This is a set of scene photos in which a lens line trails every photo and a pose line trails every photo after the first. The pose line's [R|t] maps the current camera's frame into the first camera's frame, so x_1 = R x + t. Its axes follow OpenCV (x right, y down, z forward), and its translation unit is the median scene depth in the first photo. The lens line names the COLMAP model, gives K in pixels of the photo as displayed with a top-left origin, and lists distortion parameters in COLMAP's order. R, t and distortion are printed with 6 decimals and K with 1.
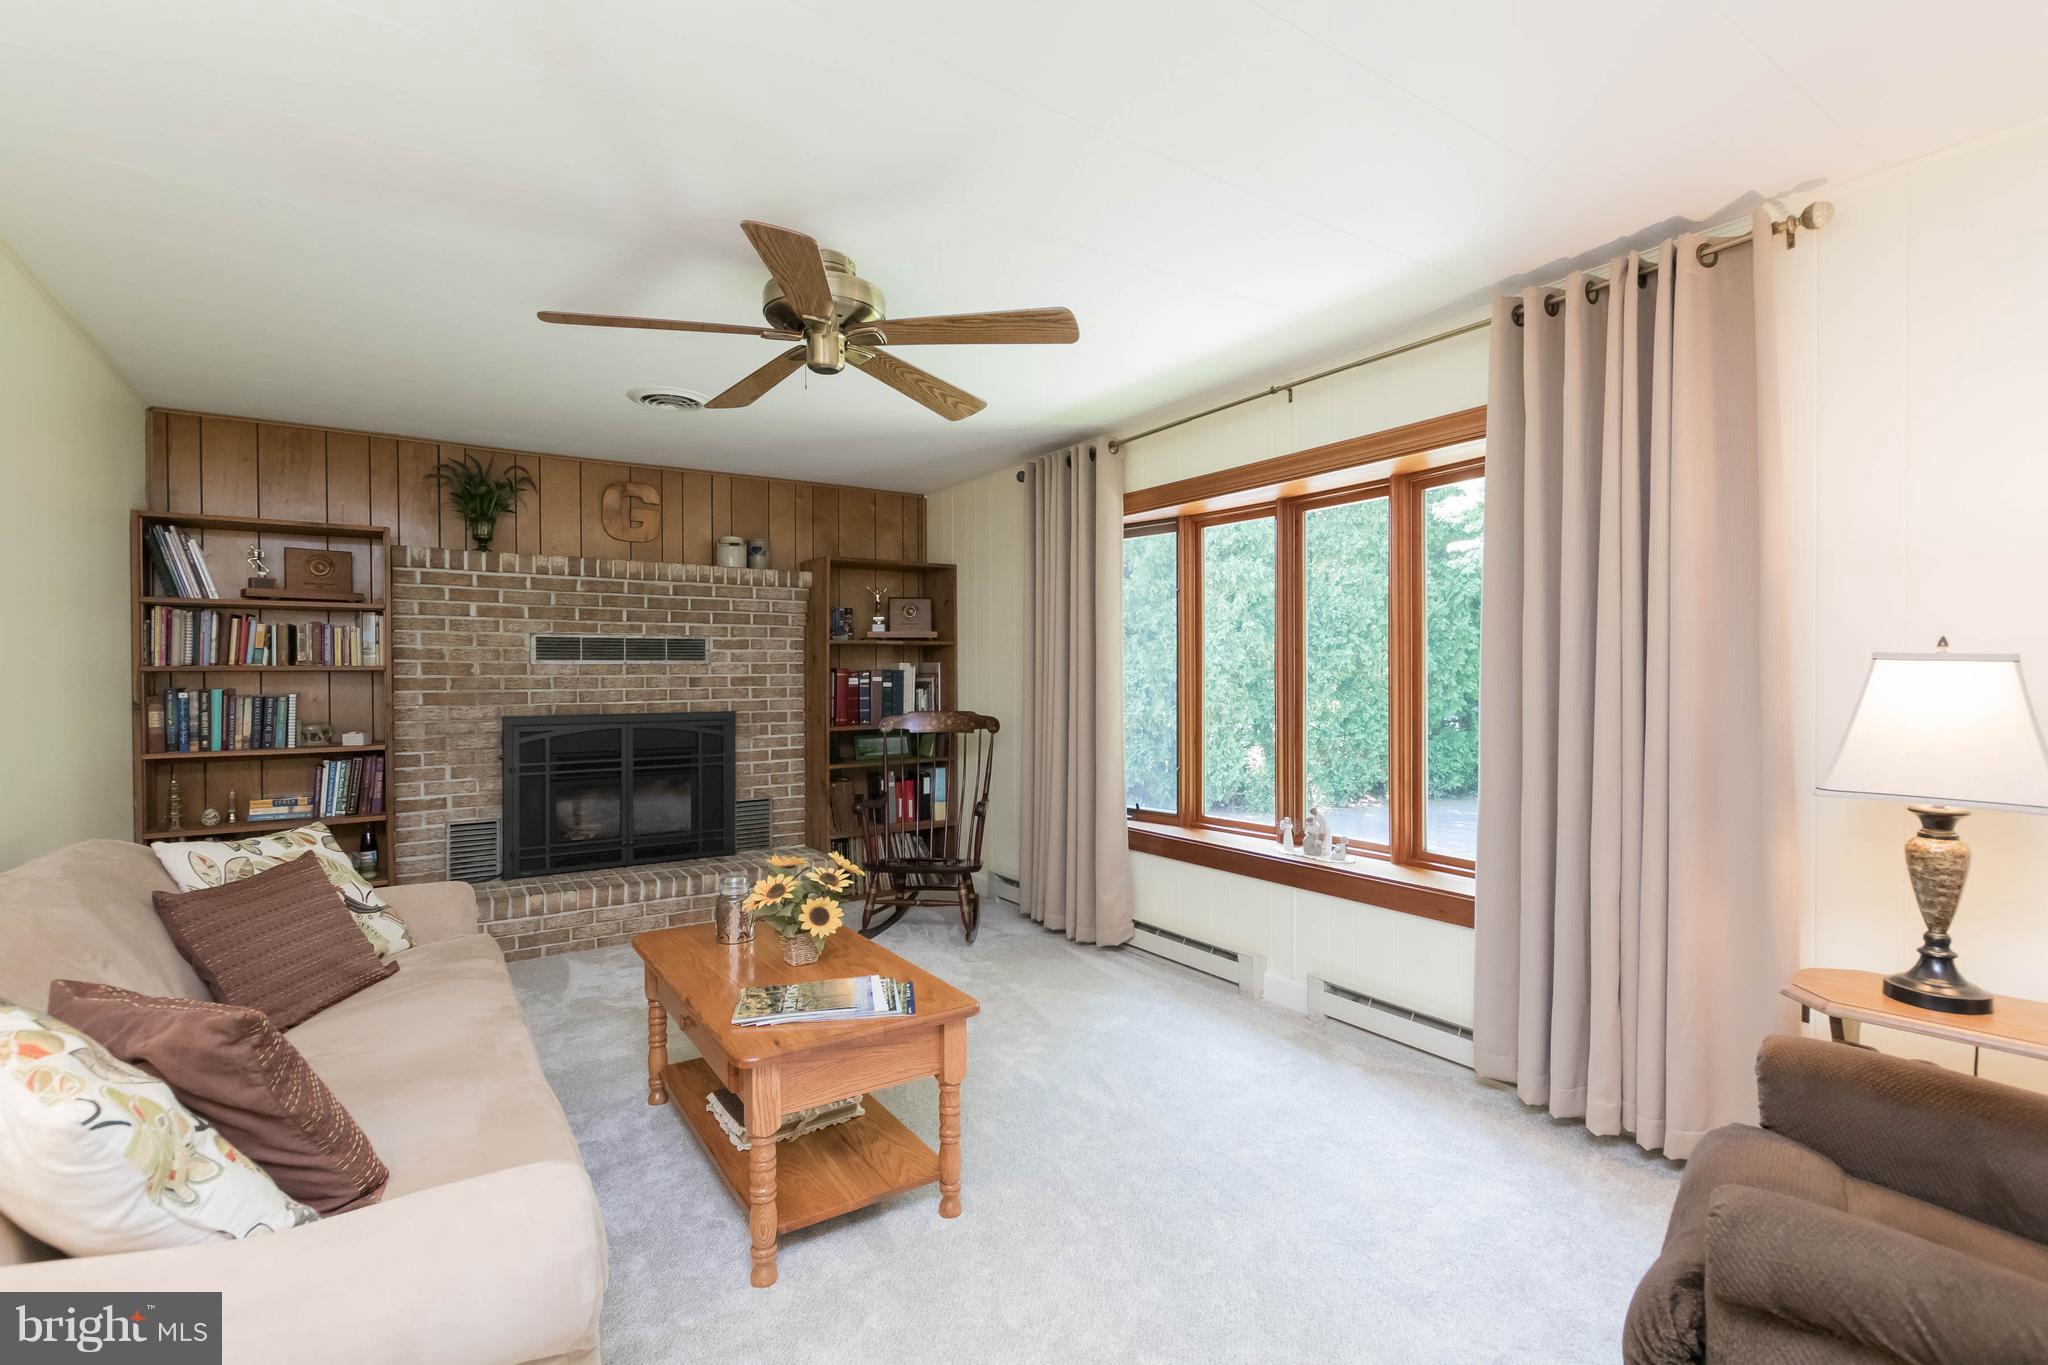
lens RADIAL K [[932.9, 0, 1023.9], [0, 932.9, 688.2], [0, 0, 1]] dist [0.008803, -0.002771]
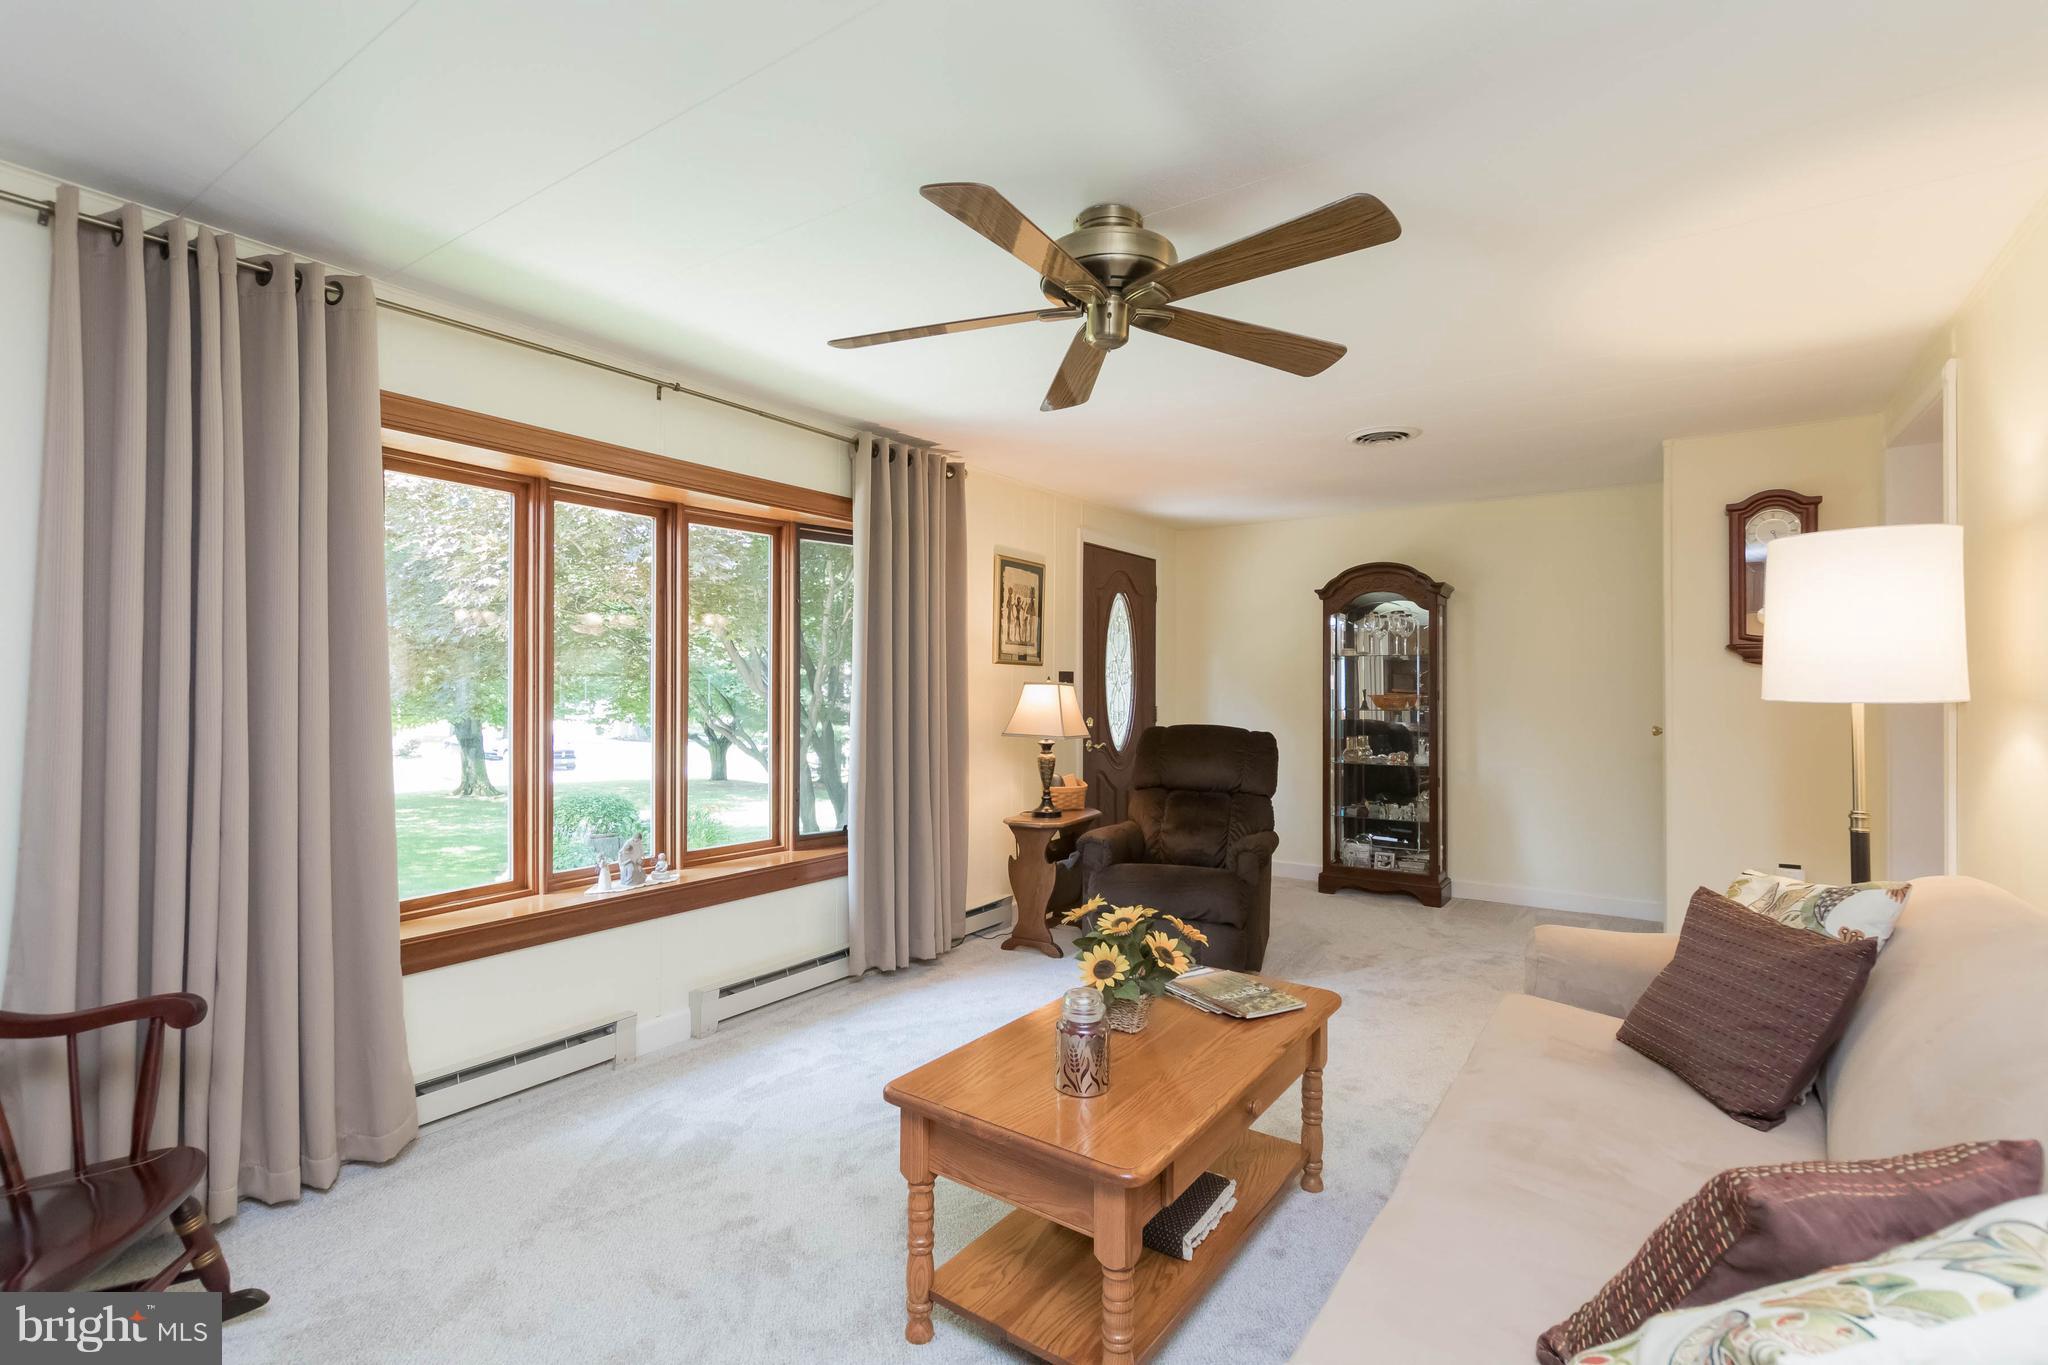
lens RADIAL K [[932.9, 0, 1014.5], [0, 932.9, 681.8], [0, 0, 1]] dist [0.008803, -0.002771]
pose [[-0.342689, 0.009945, 0.939396, -0.762000], [0.014370, 0.999882, -0.005343, -0.013241], [-0.939339, 0.011669, -0.342792, 1.050236]]
